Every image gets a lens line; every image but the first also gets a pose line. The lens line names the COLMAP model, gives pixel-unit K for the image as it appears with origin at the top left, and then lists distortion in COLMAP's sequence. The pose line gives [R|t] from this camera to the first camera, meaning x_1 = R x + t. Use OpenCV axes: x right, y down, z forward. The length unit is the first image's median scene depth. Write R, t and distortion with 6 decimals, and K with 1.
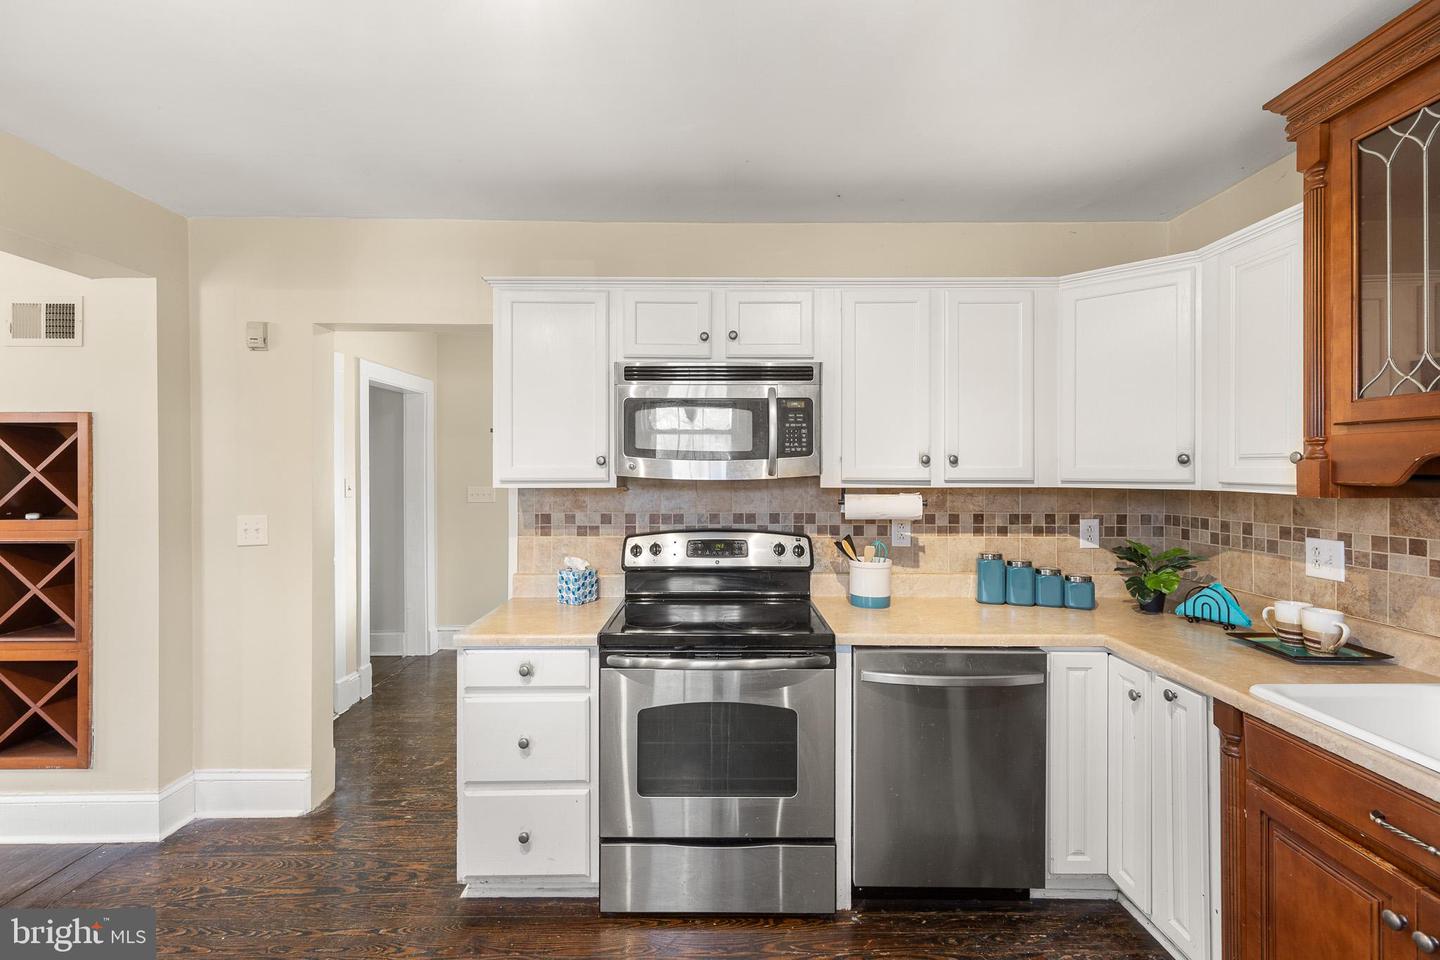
lens RADIAL K [[647.5, 0, 723.0], [0, 647.5, 466.9], [0, 0, 1]] dist [0.009059, -0.002701]
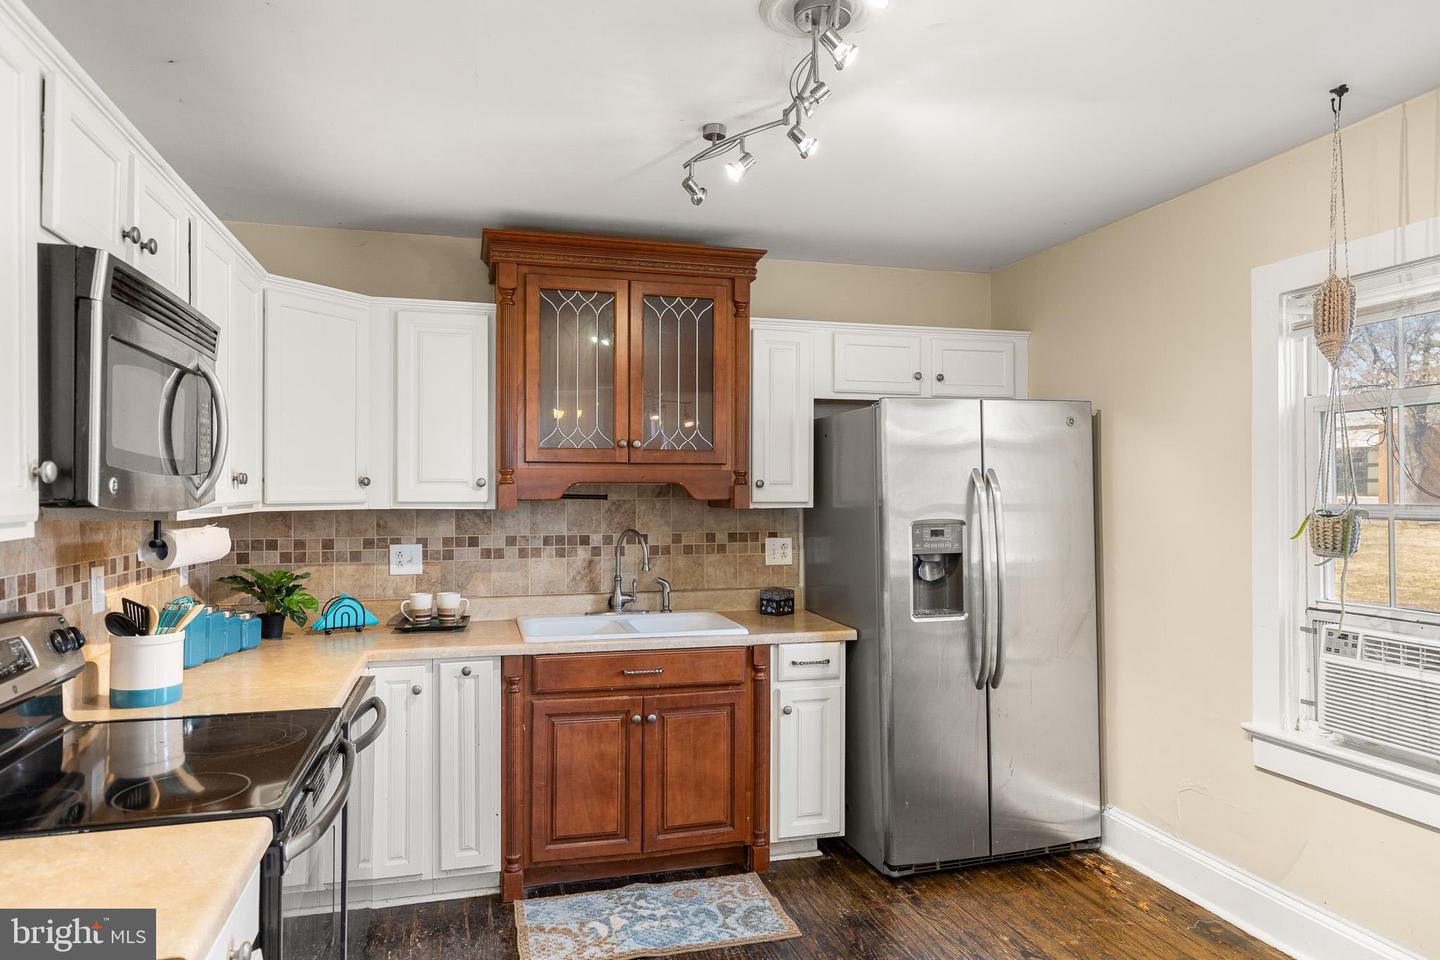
lens RADIAL K [[914.8, 0, 715.3], [0, 914.8, 487.3], [0, 0, 1]] dist [0.004193, -0.000655]
pose [[-0.255906, 0.002255, 0.966699, -0.843271], [-0.003502, 0.999989, -0.003259, 0.000641], [-0.966695, -0.004220, -0.255895, 0.729935]]
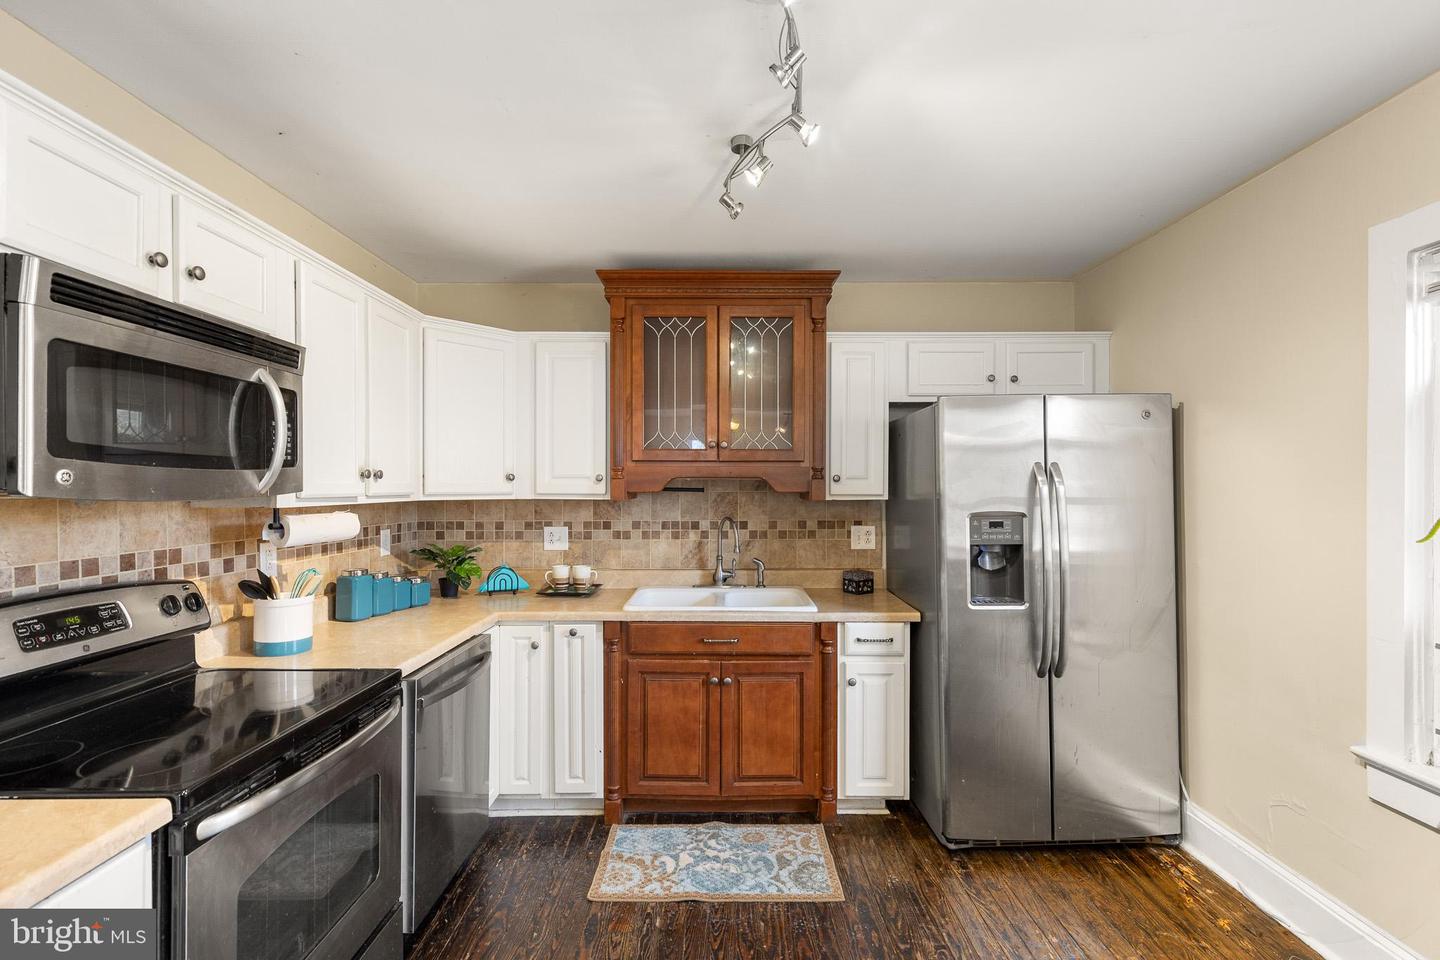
lens RADIAL K [[647.5, 0, 718.9], [0, 647.5, 489.9], [0, 0, 1]] dist [0.009059, -0.002701]
pose [[0.008590, -0.006590, 0.999941, -0.613401], [-0.003236, 0.999973, 0.006618, 0.003948], [-0.999958, -0.003293, 0.008568, 0.476702]]
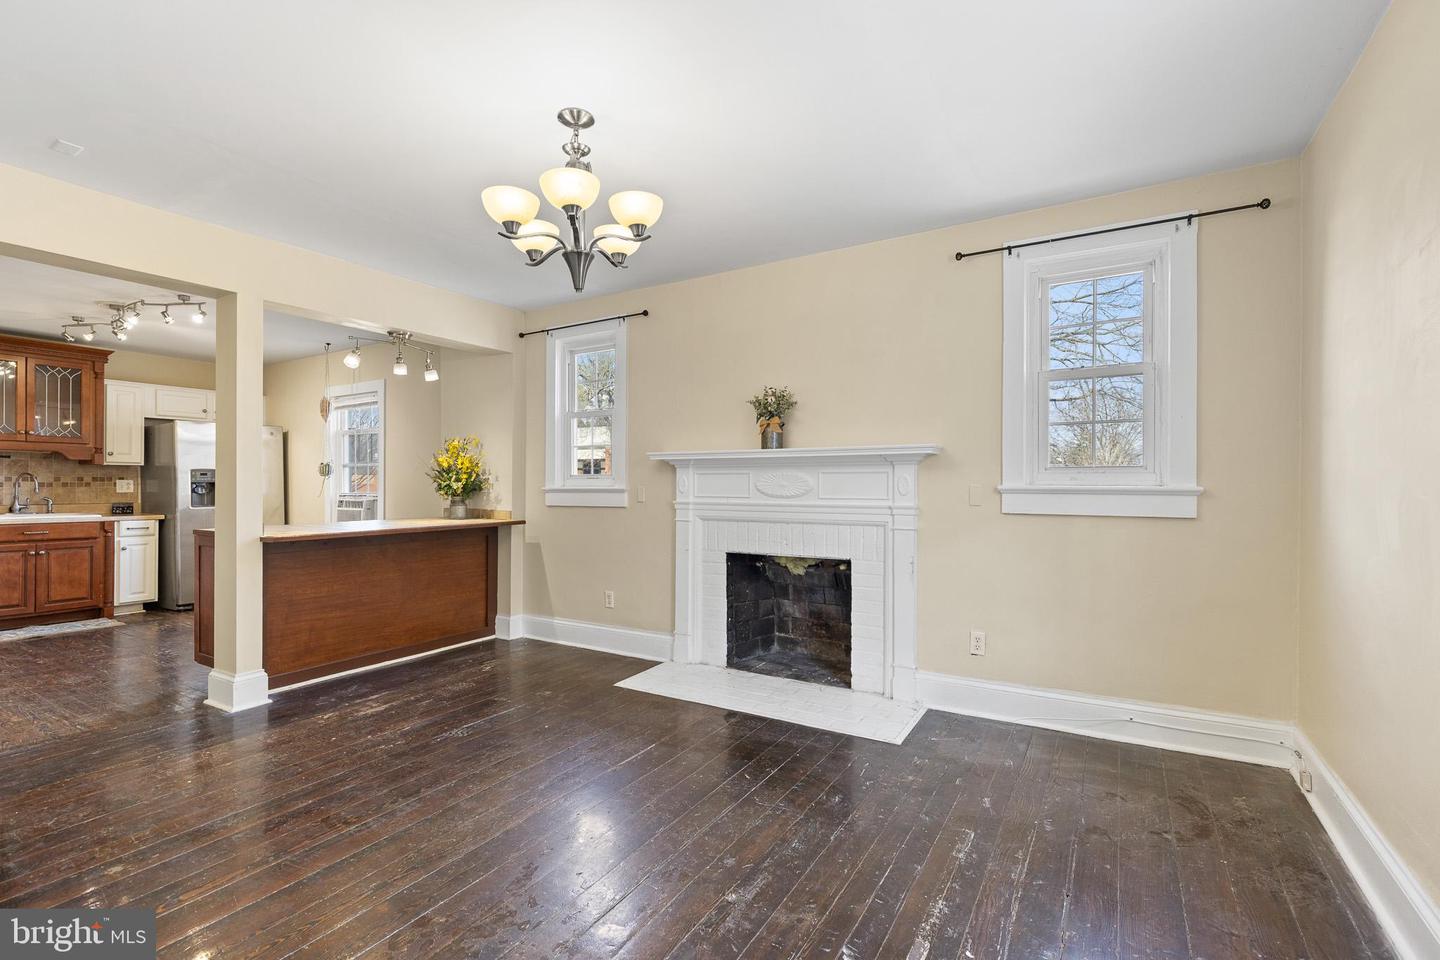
lens RADIAL K [[647.5, 0, 722.4], [0, 647.5, 486.6], [0, 0, 1]] dist [0.009059, -0.002701]
pose [[-0.849421, -0.004417, 0.527698, -2.651443], [-0.006069, 0.999981, -0.001400, 0.104298], [-0.527682, -0.004392, -0.849431, 1.137006]]
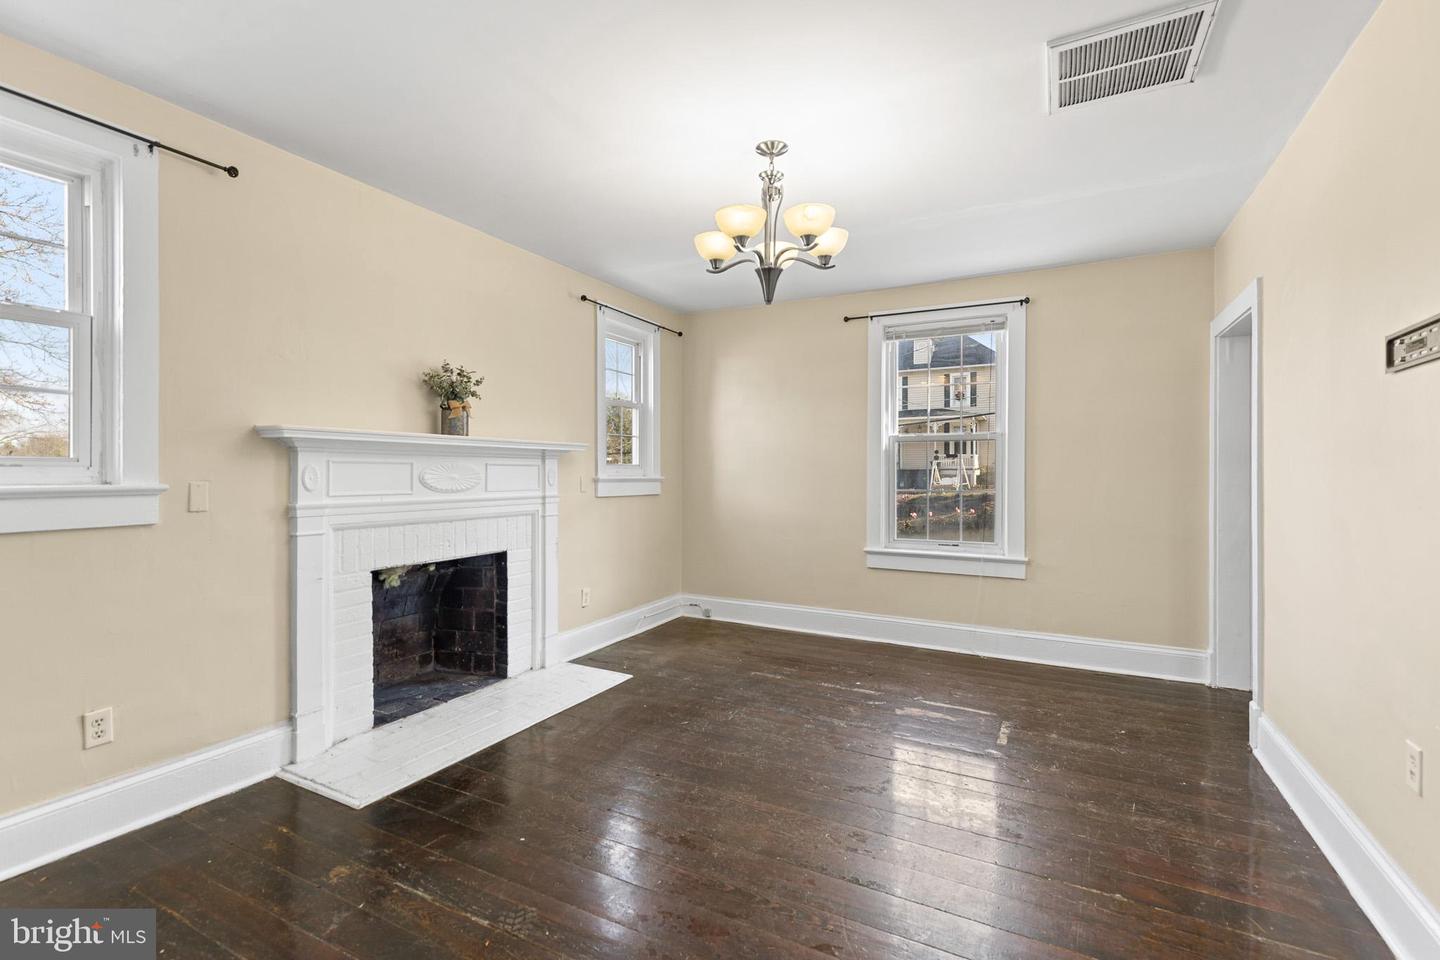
lens RADIAL K [[647.5, 0, 721.5], [0, 647.5, 472.1], [0, 0, 1]] dist [0.009059, -0.002701]
pose [[-0.472156, -0.003310, -0.881509, -0.995933], [0.005714, 0.999960, -0.006815, 0.098227], [0.881497, -0.008254, -0.472118, 0.865662]]
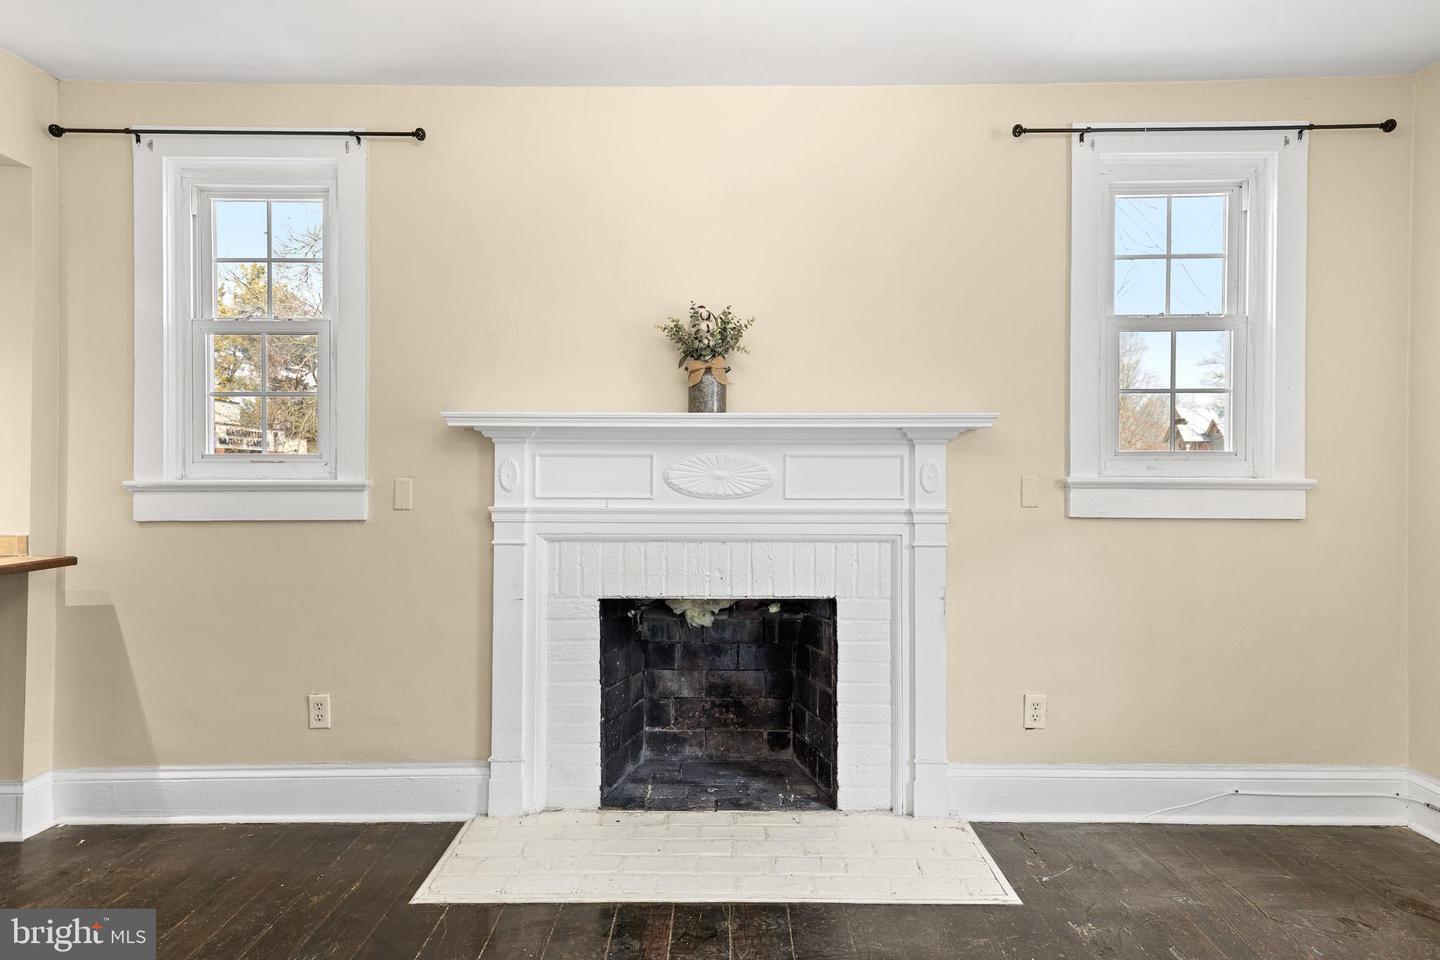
lens RADIAL K [[841.0, 0, 722.4], [0, 841.0, 478.2], [0, 0, 1]] dist [0.035945, 0.001498]
pose [[-0.999867, -0.003727, 0.015854, -1.964262], [-0.003825, 0.999974, -0.006186, 0.107586], [-0.015831, -0.006245, -0.999855, 0.902762]]
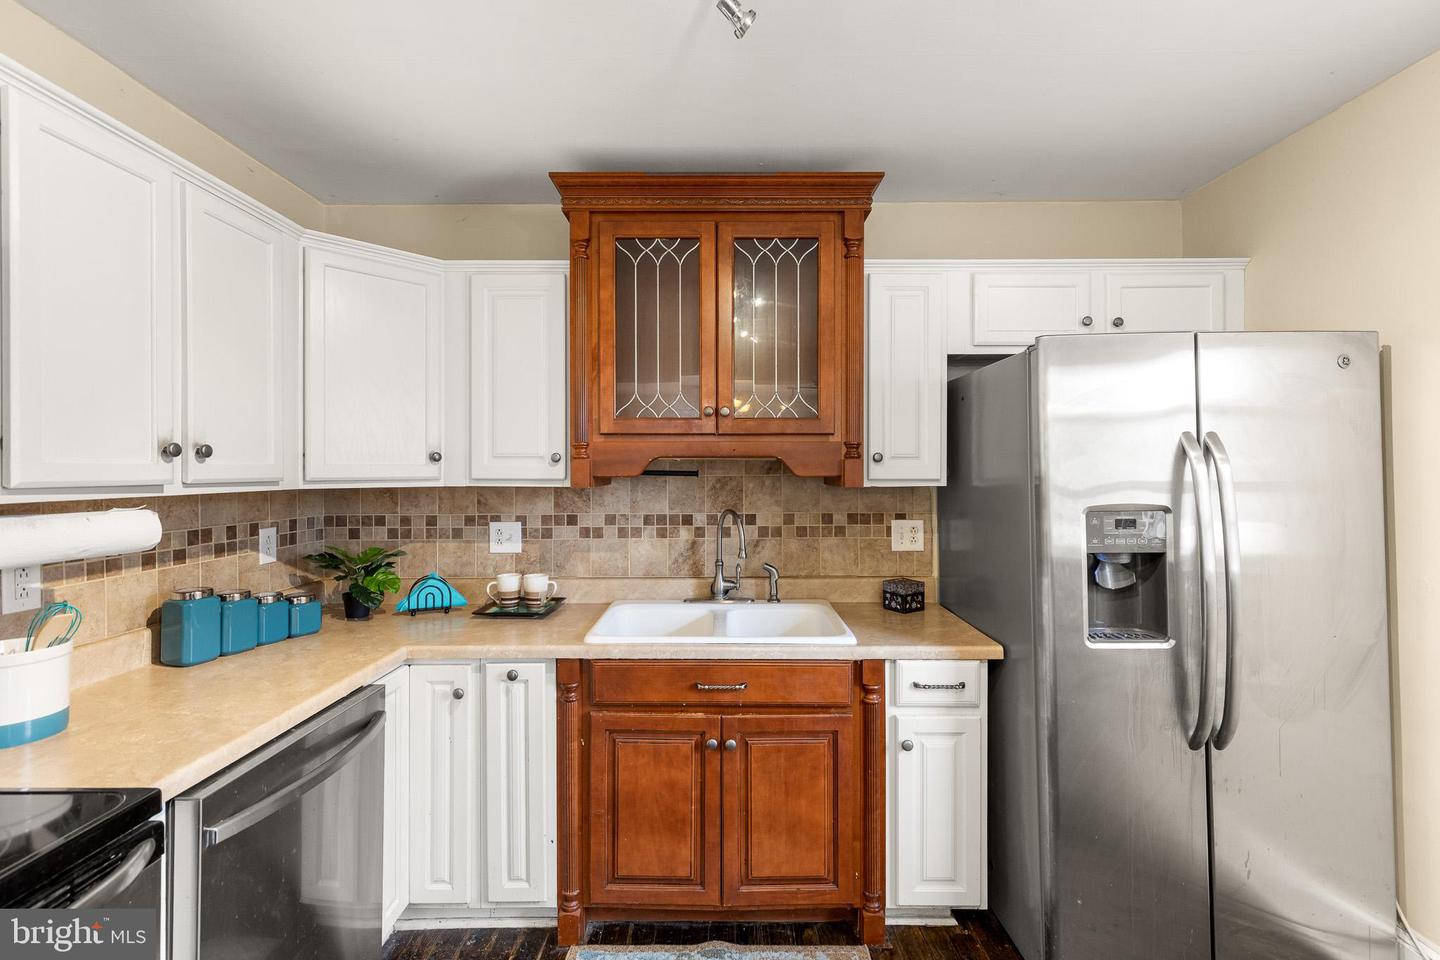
lens RADIAL K [[647.5, 0, 717.7], [0, 647.5, 469.6], [0, 0, 1]] dist [0.009059, -0.002701]
pose [[0.011074, -0.000310, 0.999939, -0.286640], [-0.000918, 1.000000, 0.000320, 0.006533], [-0.999938, -0.000922, 0.011073, 0.477923]]
